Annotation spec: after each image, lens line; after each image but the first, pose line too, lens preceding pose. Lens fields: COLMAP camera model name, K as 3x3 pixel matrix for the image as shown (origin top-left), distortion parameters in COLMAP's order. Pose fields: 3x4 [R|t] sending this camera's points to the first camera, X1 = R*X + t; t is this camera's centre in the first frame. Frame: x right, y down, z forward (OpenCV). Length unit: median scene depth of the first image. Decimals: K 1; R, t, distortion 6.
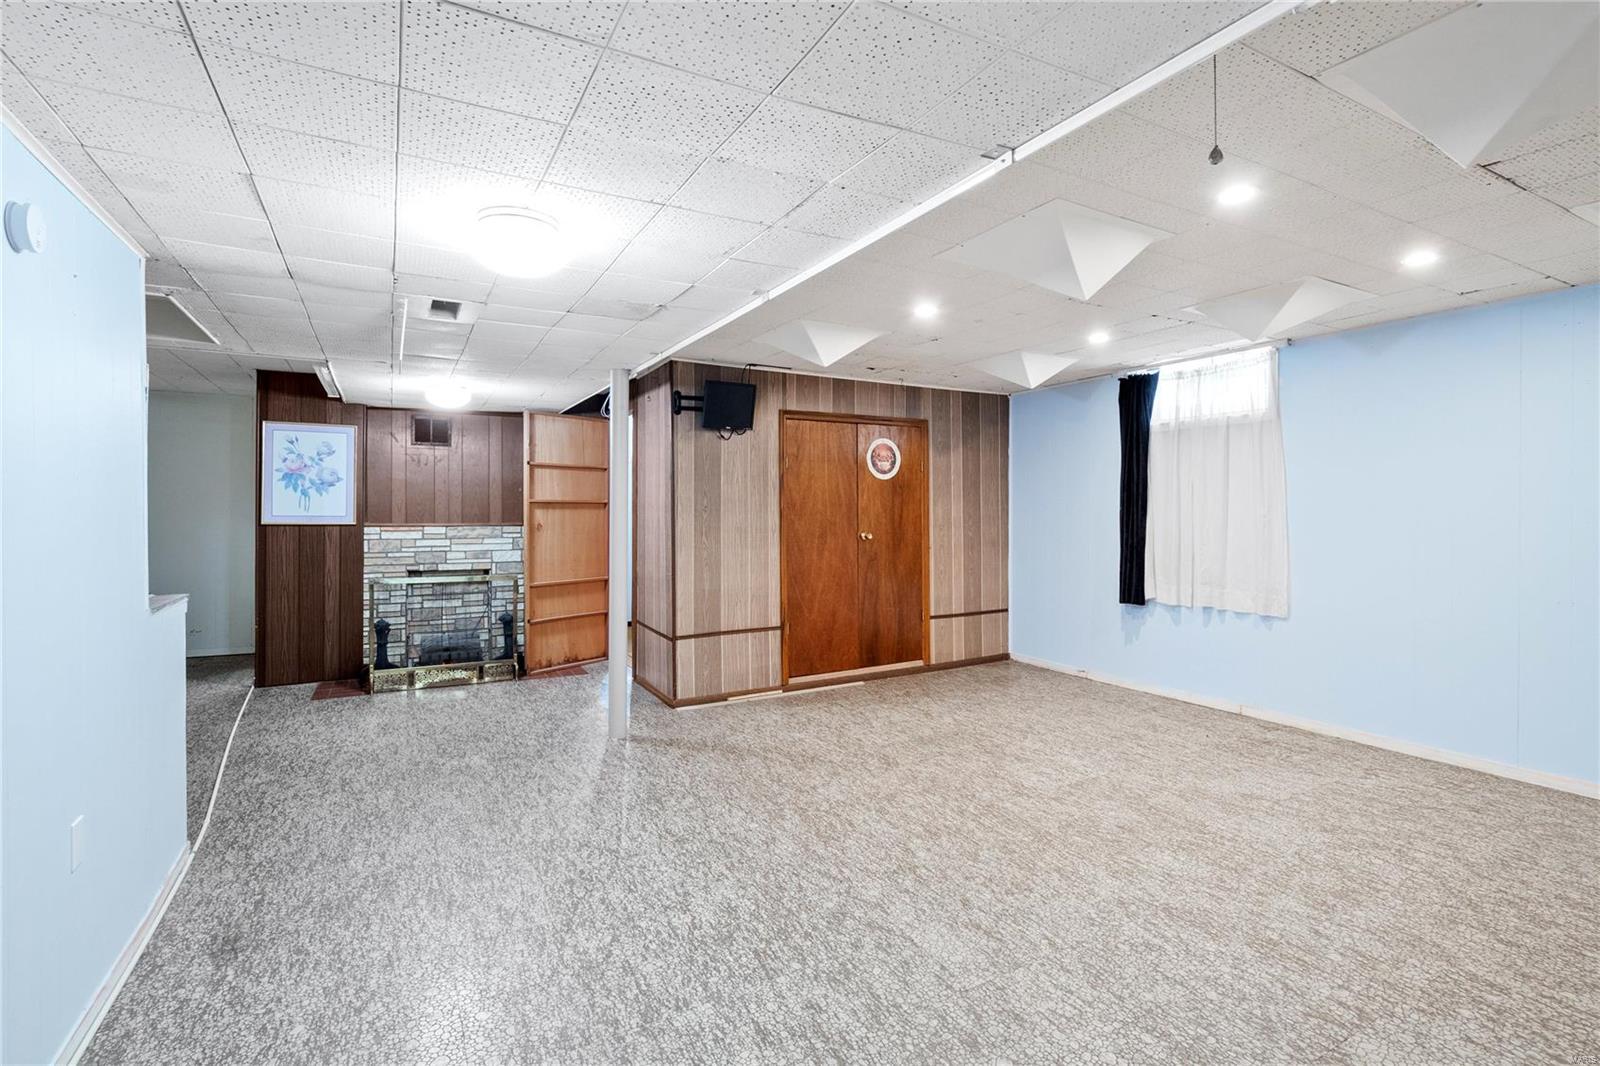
lens RADIAL K [[765.8, 0, 805.0], [0, 765.8, 511.5], [0, 0, 1]] dist [-0.001496, -0.015426]
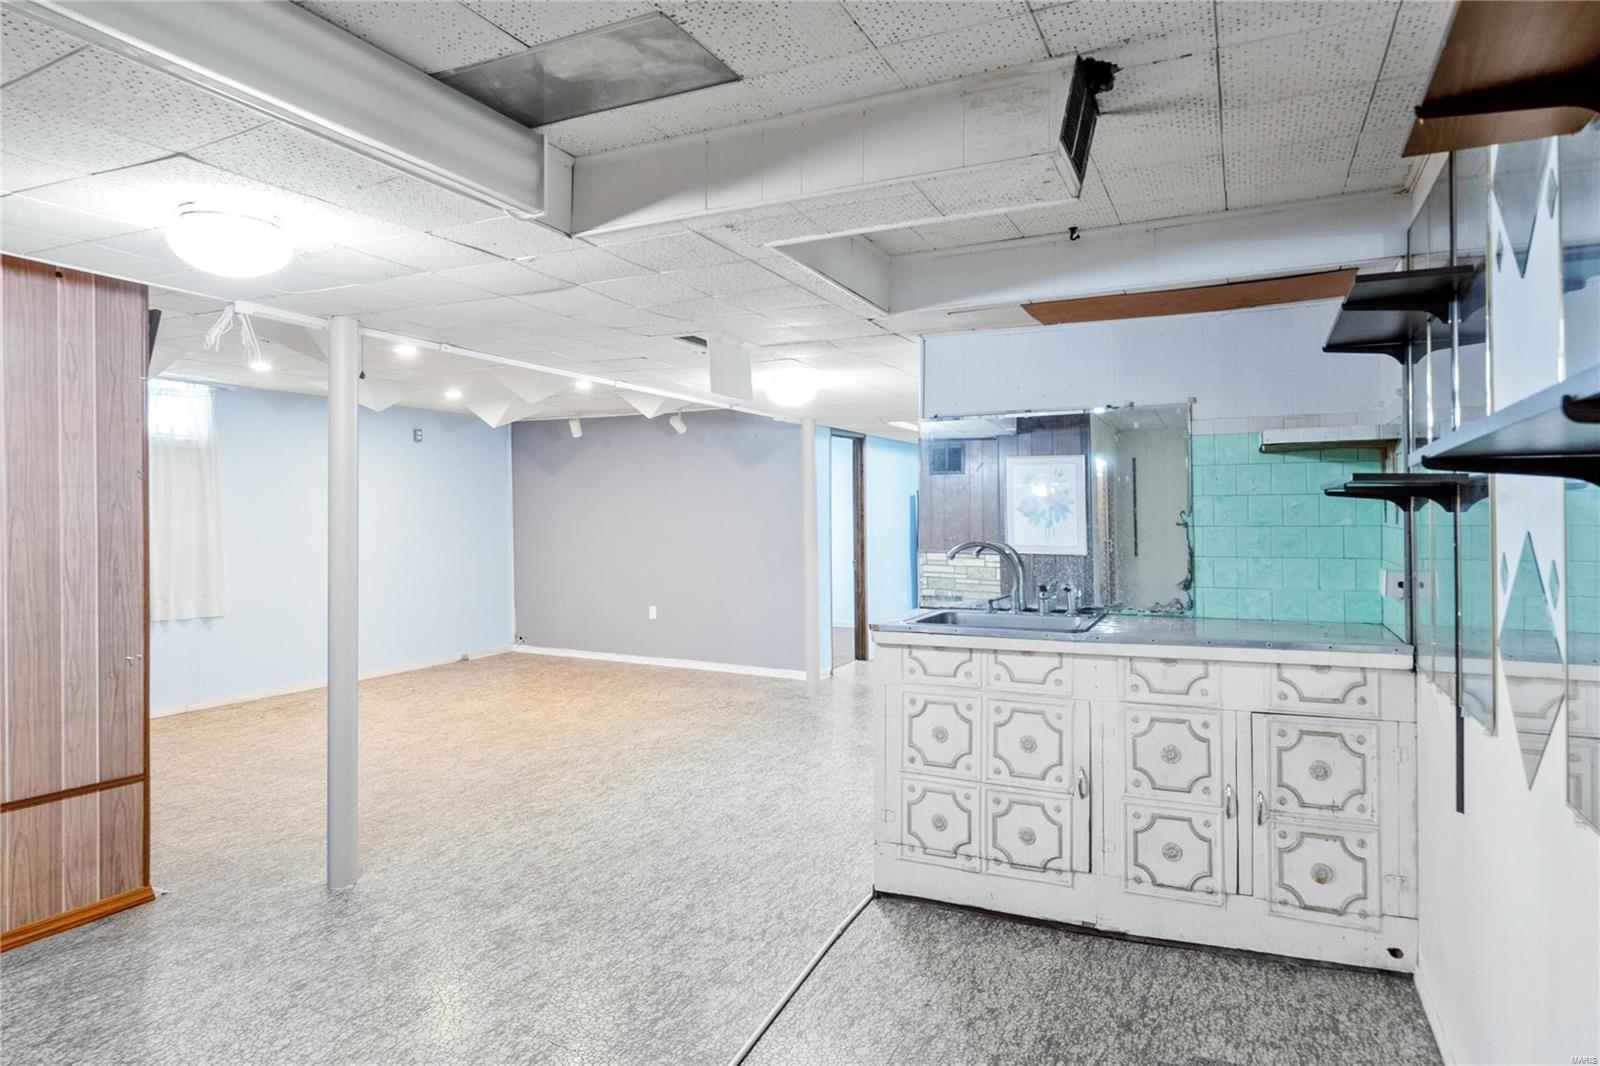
lens RADIAL K [[907.2, 0, 800.0], [0, 907.2, 533.0], [0, 0, 1]] dist [0.013293, -0.000319]
pose [[-0.584296, -0.014968, 0.811403, -0.903575], [0.004821, 0.999748, 0.021914, -0.016187], [-0.811526, 0.016716, -0.584077, 0.932941]]
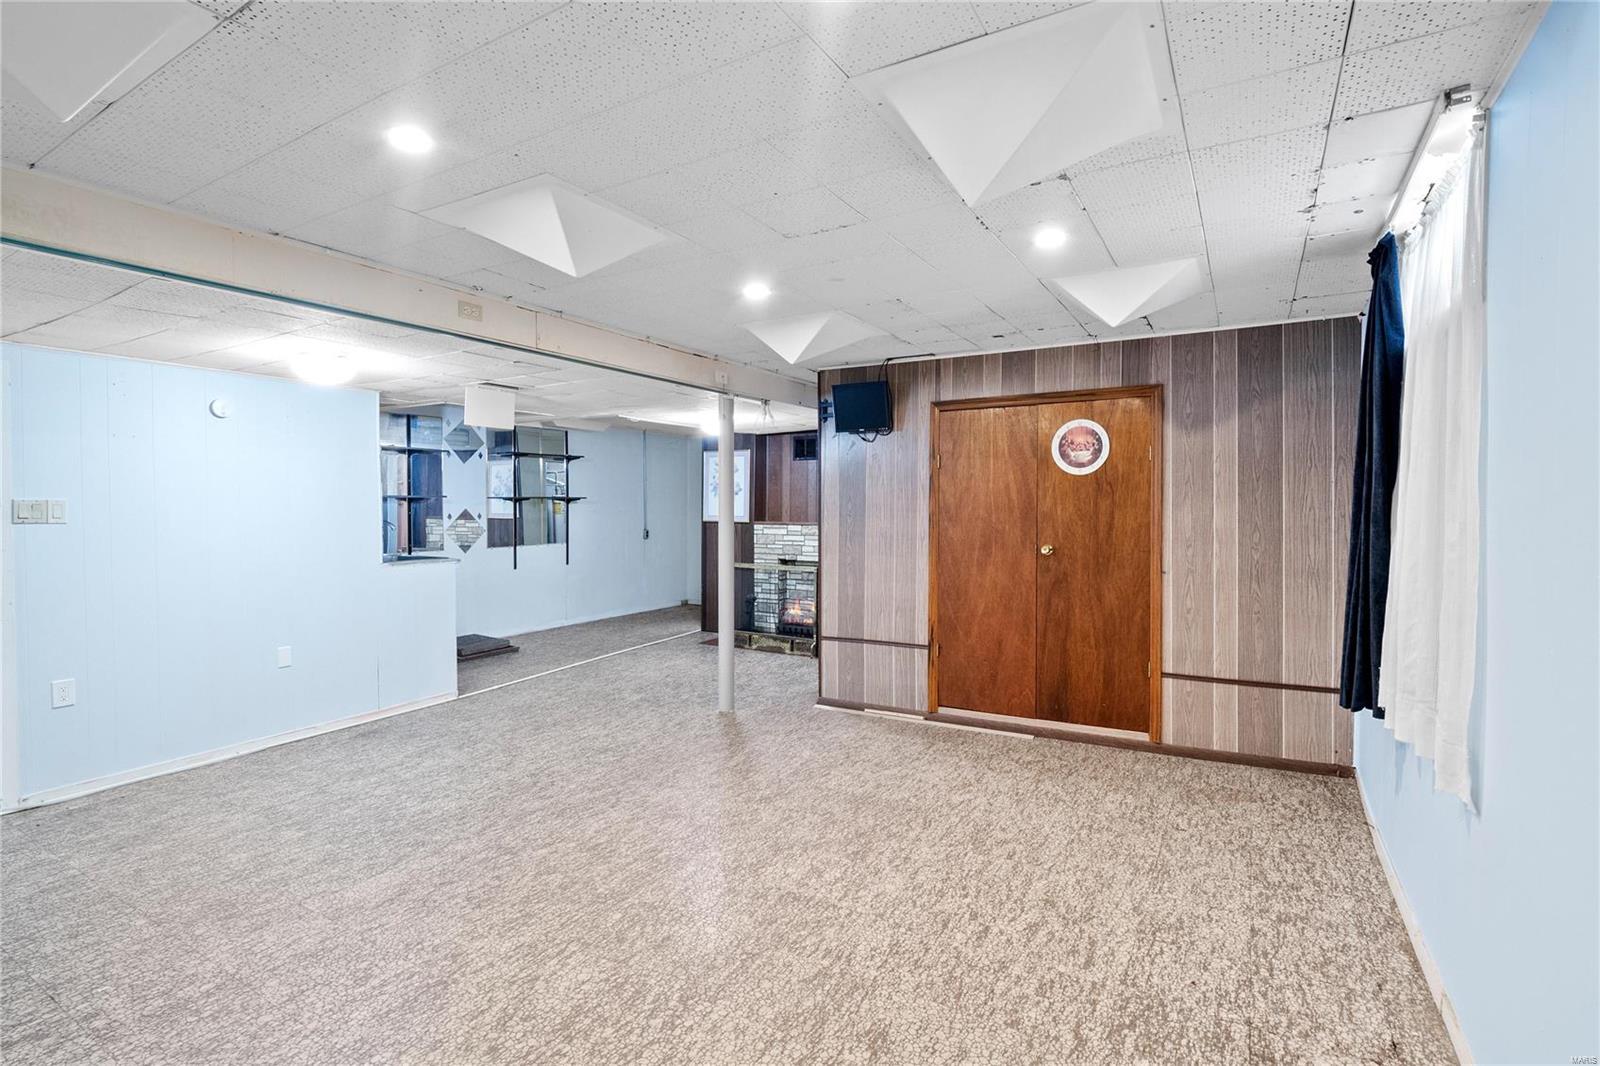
lens RADIAL K [[765.8, 0, 805.0], [0, 765.8, 511.5], [0, 0, 1]] dist [-0.001496, -0.015426]
pose [[0.491983, 0.005888, -0.870585, 0.675886], [-0.001709, 0.999982, 0.005798, -0.010991], [0.870603, -0.001365, 0.491984, 0.440271]]
